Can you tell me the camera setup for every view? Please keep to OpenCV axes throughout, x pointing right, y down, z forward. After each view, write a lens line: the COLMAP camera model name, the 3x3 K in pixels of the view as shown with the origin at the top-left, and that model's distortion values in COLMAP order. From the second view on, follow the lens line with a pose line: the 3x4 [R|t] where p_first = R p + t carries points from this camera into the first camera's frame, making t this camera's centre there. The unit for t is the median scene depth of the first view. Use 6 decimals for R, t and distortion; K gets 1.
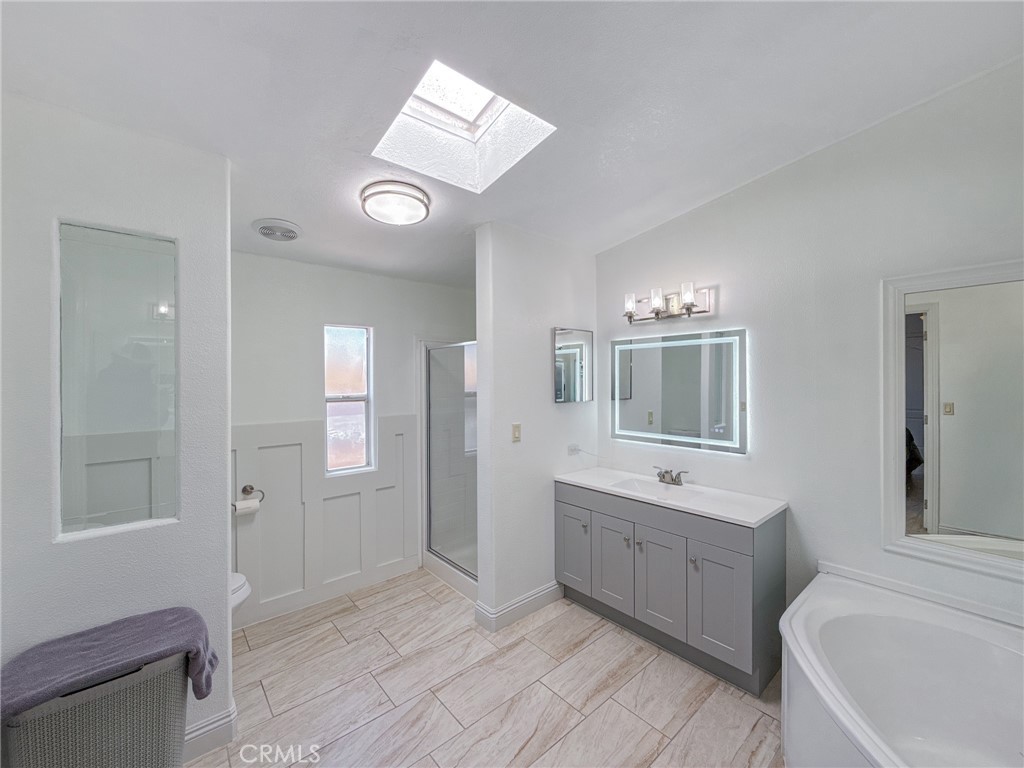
lens RADIAL K [[413.1, 0, 517.7], [0, 413.1, 380.6], [0, 0, 1]] dist [0.000475, -0.000144]
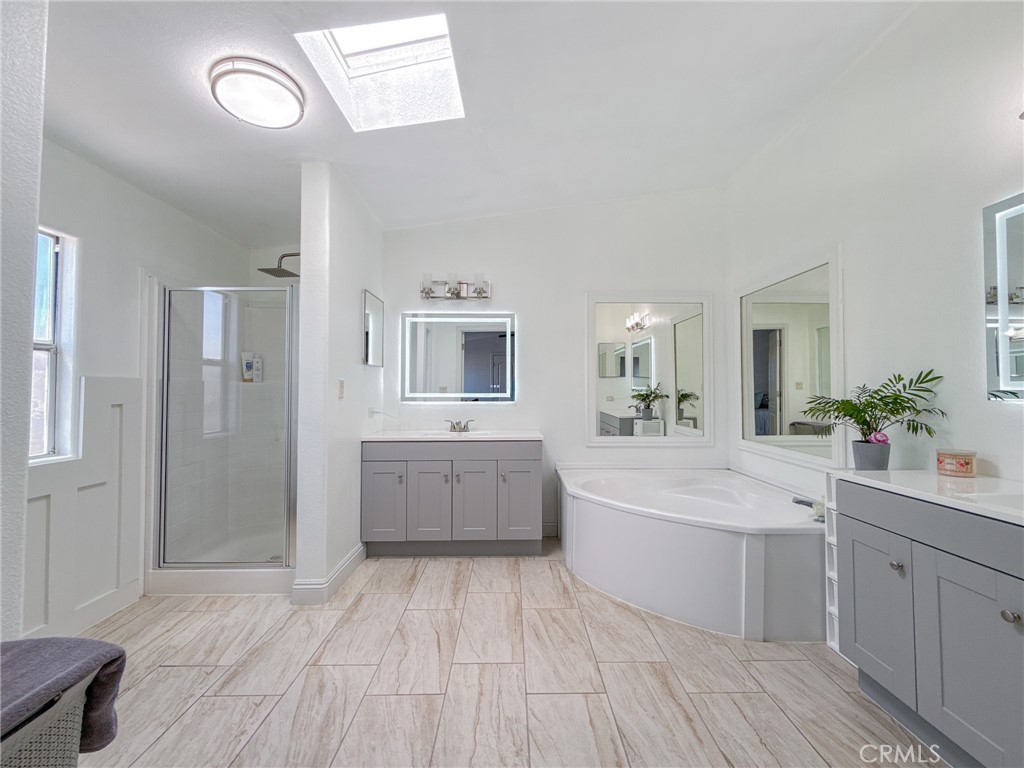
lens RADIAL K [[410.6, 0, 516.3], [0, 410.6, 381.8], [0, 0, 1]] dist [0.000073, -0.000077]
pose [[0.647769, 0.023414, 0.761477, -0.473141], [-0.001772, 0.999571, -0.029227, 0.138137], [-0.761835, 0.017583, 0.647532, 0.073624]]
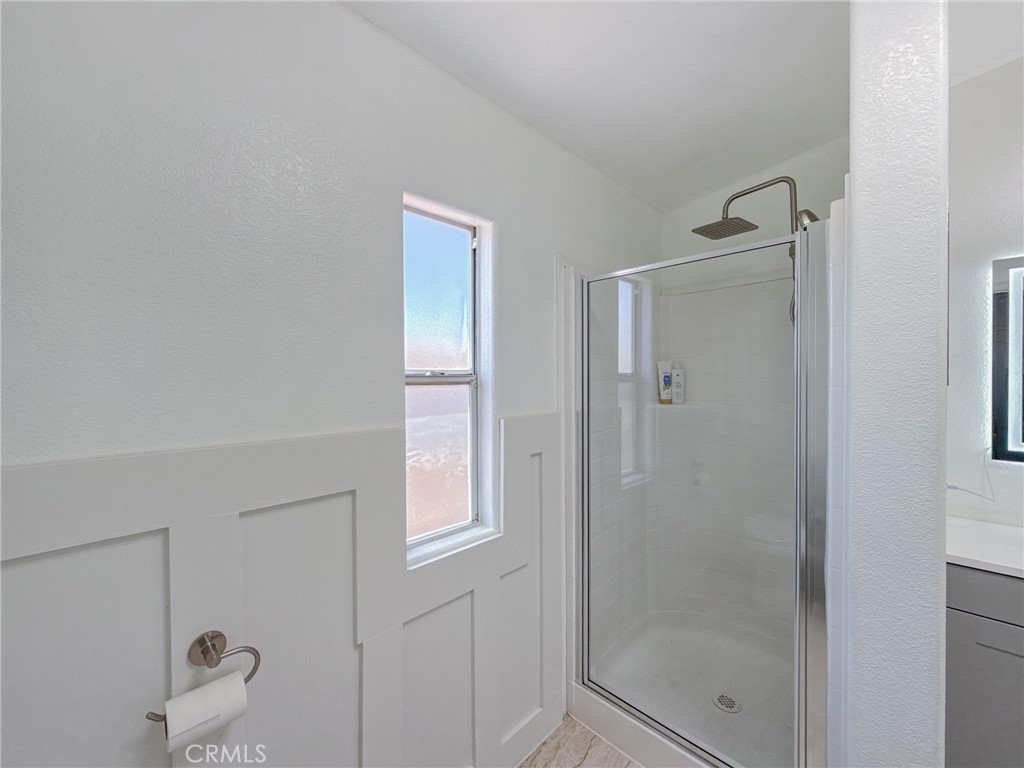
lens RADIAL K [[410.6, 0, 516.3], [0, 410.6, 381.8], [0, 0, 1]] dist [0.000073, -0.000077]
pose [[0.996623, 0.001837, 0.082098, -0.438790], [-0.002212, 0.999988, 0.004477, 0.054284], [-0.082089, -0.004644, 0.996614, 0.659815]]
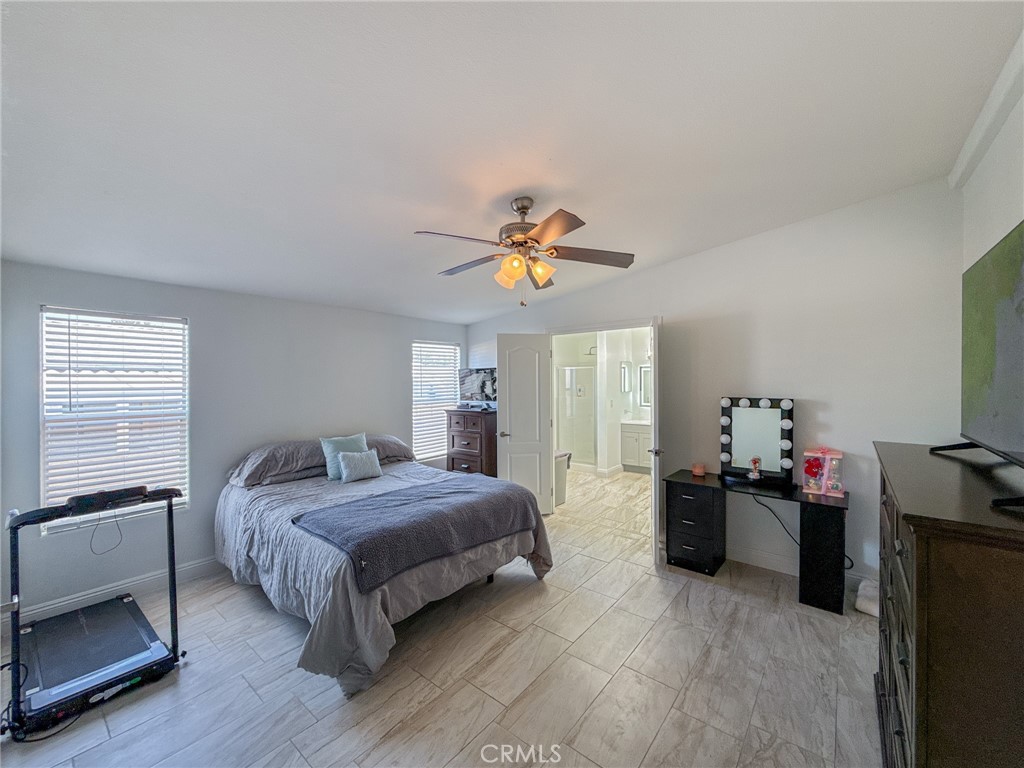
lens RADIAL K [[397.6, 0, 512.4], [0, 397.6, 383.4], [0, 0, 1]] dist [0.000064, 0.000000]
pose [[0.985309, 0.002739, 0.170761, -1.058527], [-0.002675, 0.999996, -0.000603, 0.007243], [-0.170762, 0.000137, 0.985312, -1.359627]]
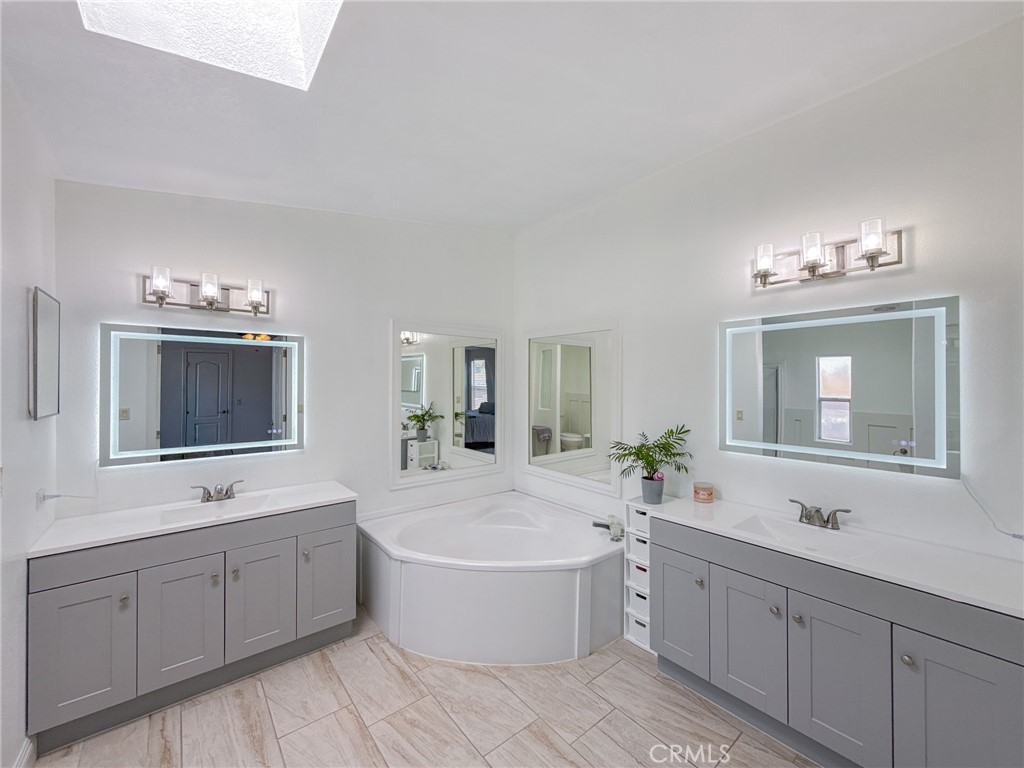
lens RADIAL K [[411.1, 0, 517.7], [0, 411.1, 381.8], [0, 0, 1]] dist [-0.000620, -0.000072]
pose [[0.026964, 0.009032, 0.999596, -0.497338], [-0.001199, 0.999959, -0.009003, 0.006031], [-0.999636, -0.000956, 0.026974, 0.354383]]
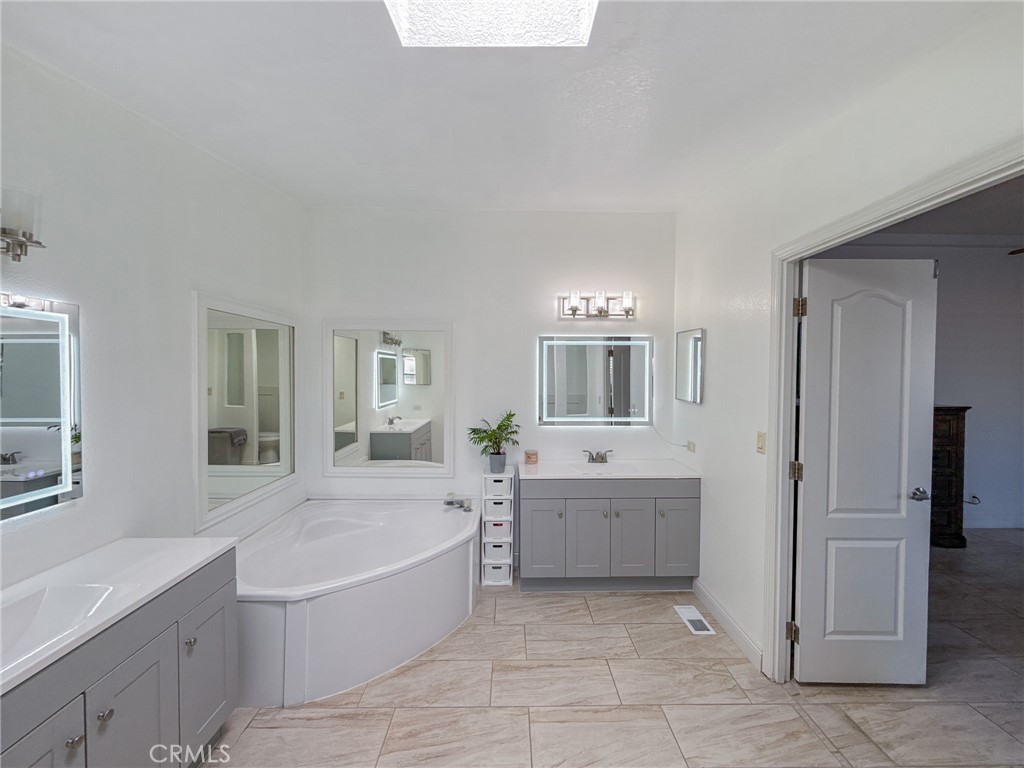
lens RADIAL K [[408.6, 0, 515.6], [0, 408.6, 384.5], [0, 0, 1]] dist [0.000644, 0.000025]
pose [[-0.763590, -0.016357, 0.645494, -0.353427], [-0.000123, 0.999683, 0.025187, -0.014195], [-0.645701, 0.019153, -0.763350, 0.950897]]
